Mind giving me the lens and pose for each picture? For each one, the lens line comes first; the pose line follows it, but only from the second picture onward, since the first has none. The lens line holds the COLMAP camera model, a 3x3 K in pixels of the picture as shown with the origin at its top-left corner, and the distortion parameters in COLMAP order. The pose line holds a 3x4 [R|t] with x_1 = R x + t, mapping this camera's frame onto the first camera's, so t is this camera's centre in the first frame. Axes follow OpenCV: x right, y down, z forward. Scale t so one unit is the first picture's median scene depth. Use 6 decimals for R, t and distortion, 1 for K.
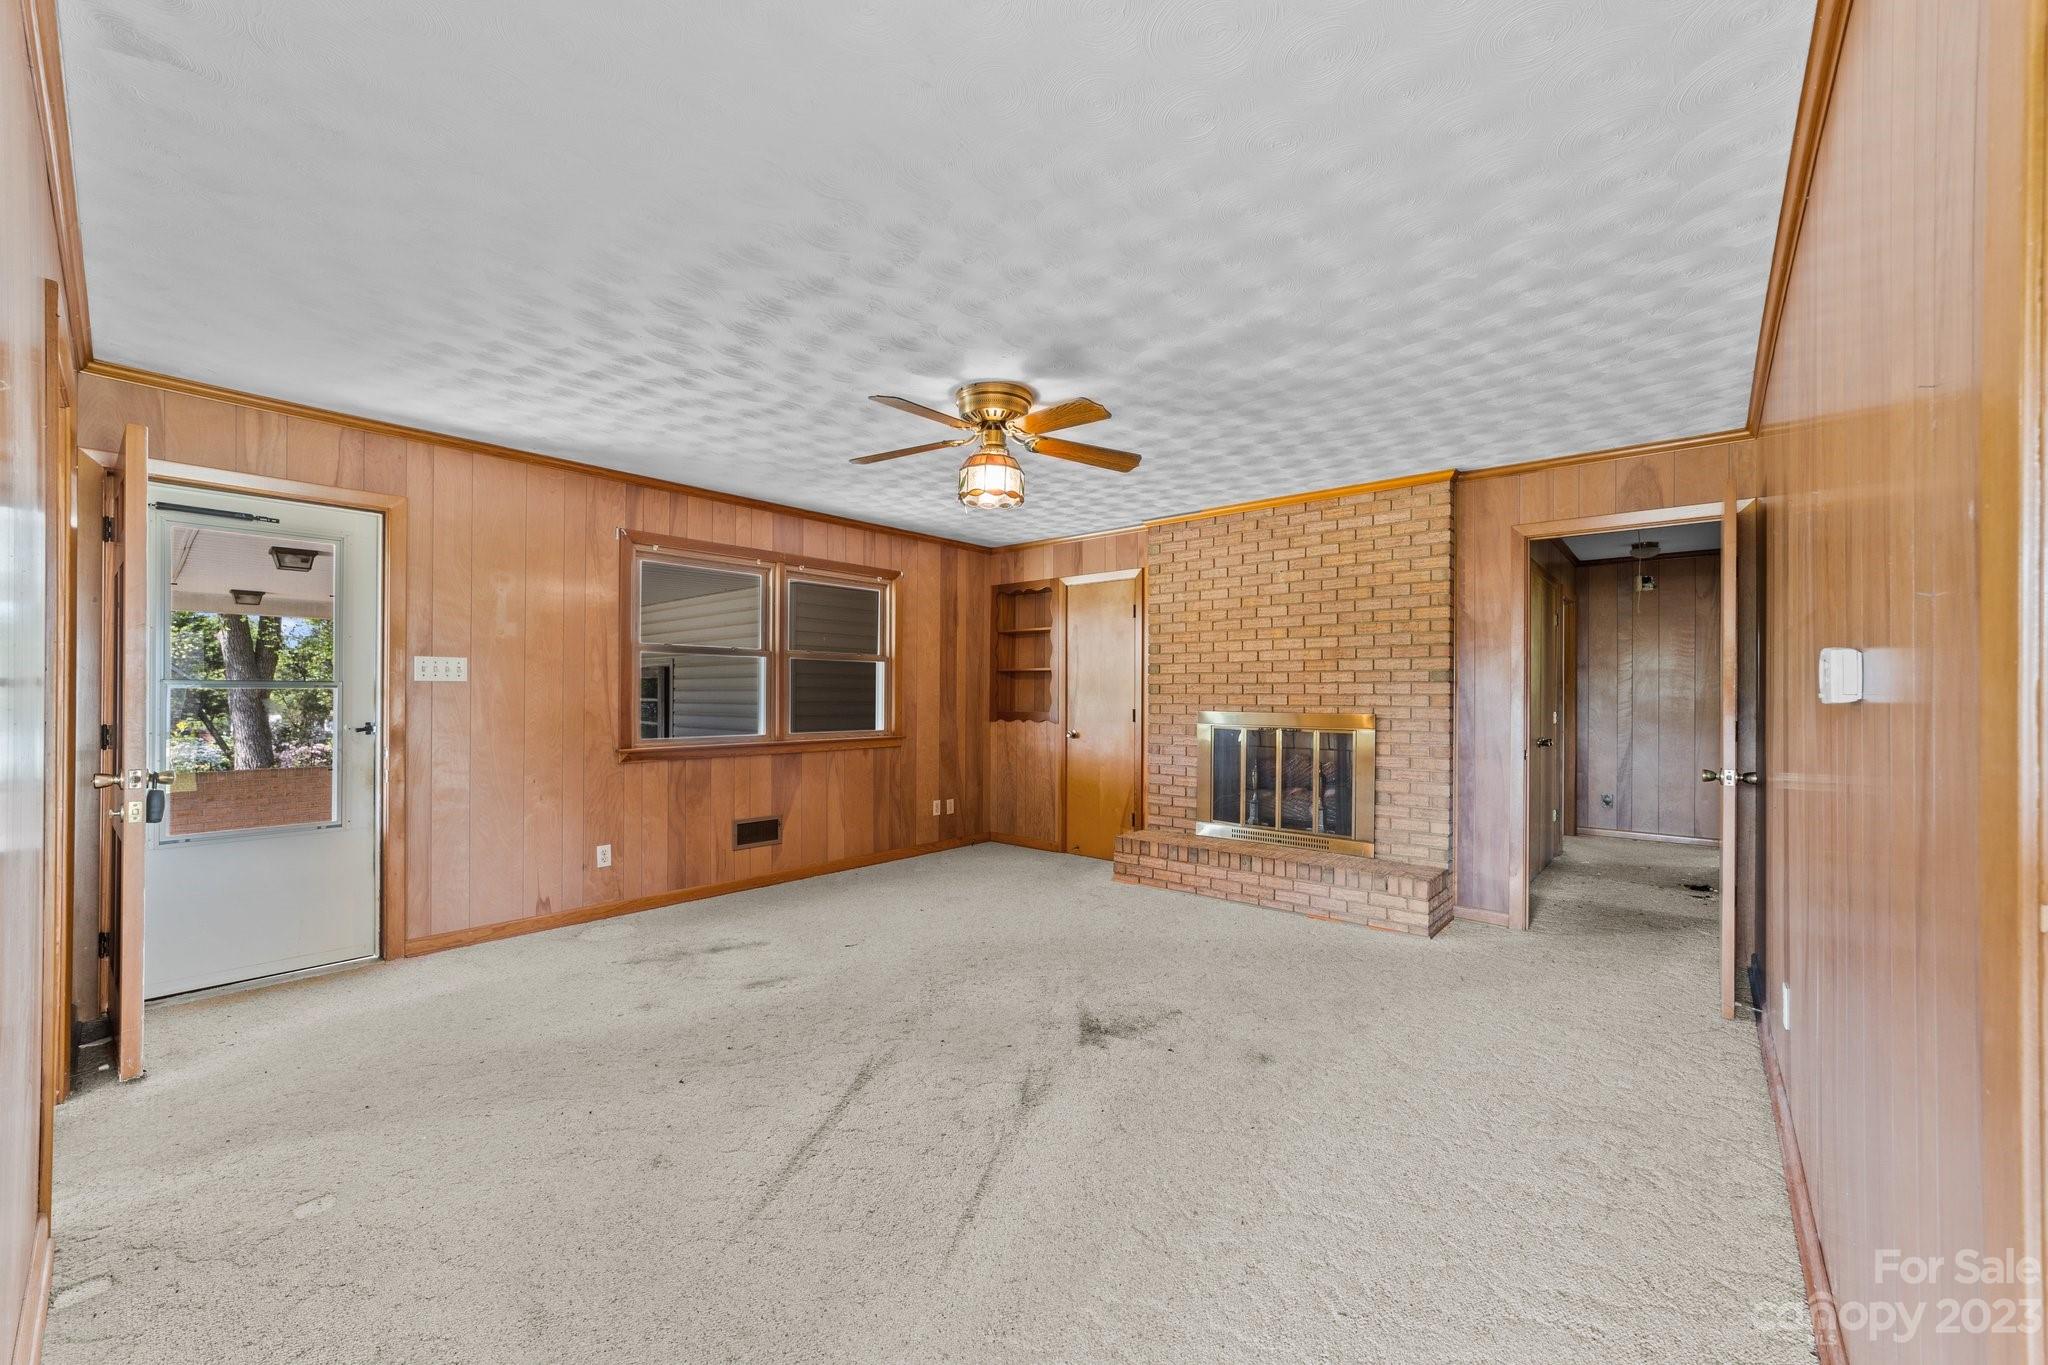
lens RADIAL K [[785.1, 0, 1017.9], [0, 785.1, 693.5], [0, 0, 1]] dist [-0.000928, 0.000015]
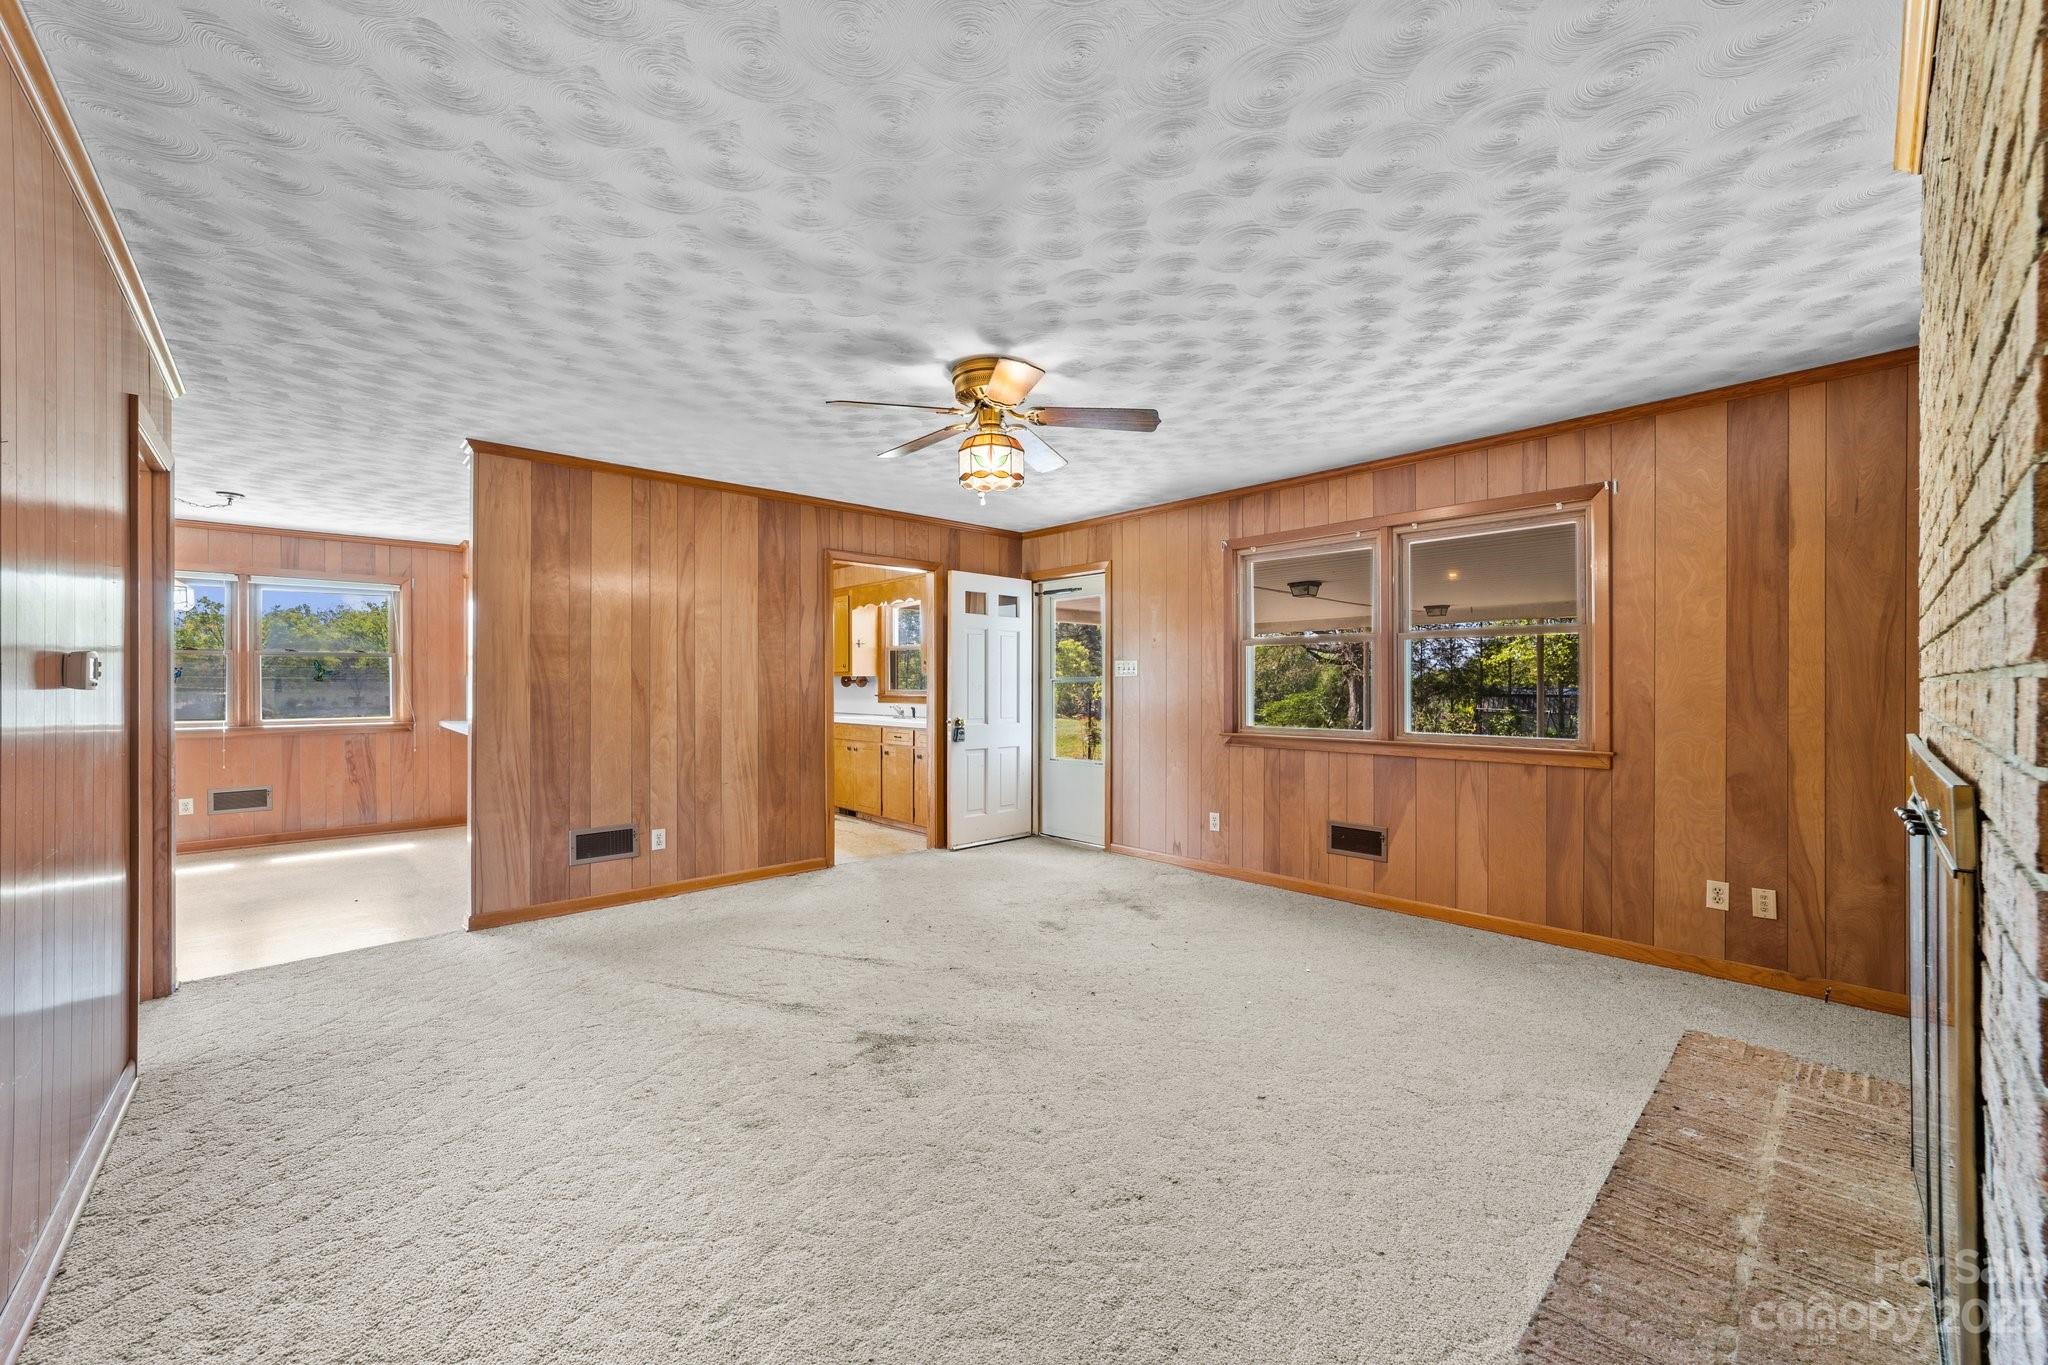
lens RADIAL K [[782.5, 0, 1024.0], [0, 782.5, 682.5], [0, 0, 1]] dist [-0.018454, 0.007989]
pose [[-0.105571, -0.005911, -0.994394, 0.768569], [0.003488, 0.999974, -0.006314, 0.004185], [0.994406, -0.004135, -0.105548, 0.956545]]
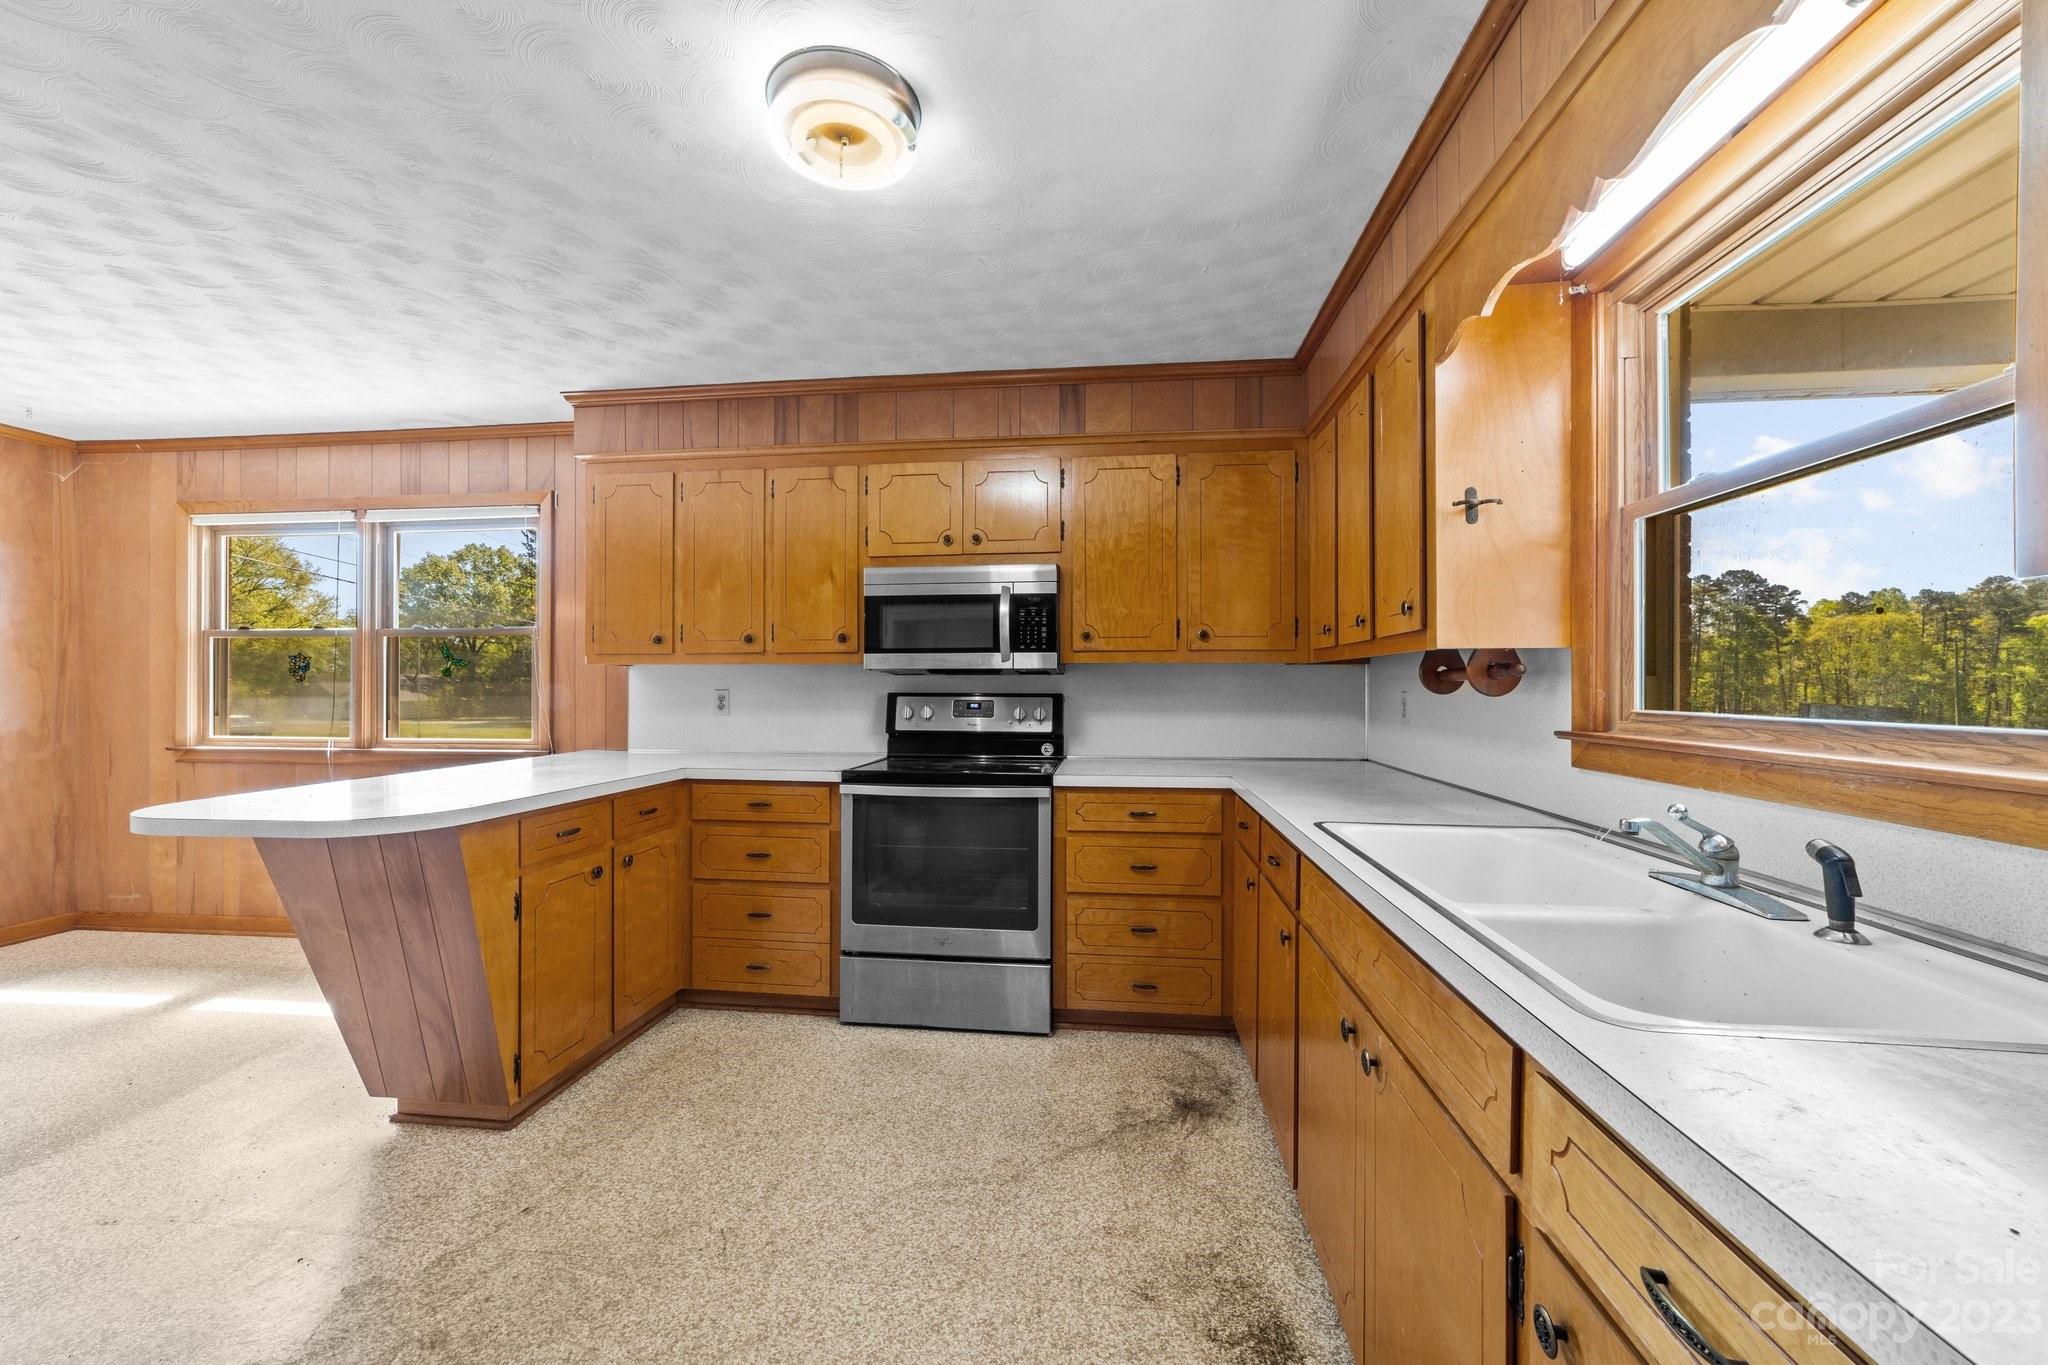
lens RADIAL K [[782.5, 0, 1024.0], [0, 782.5, 682.5], [0, 0, 1]] dist [-0.018454, 0.007989]
pose [[-0.820834, -0.006281, -0.571132, -0.754868], [-0.003271, 0.999975, -0.006297, -0.002703], [0.571157, -0.003300, -0.820834, 0.534846]]
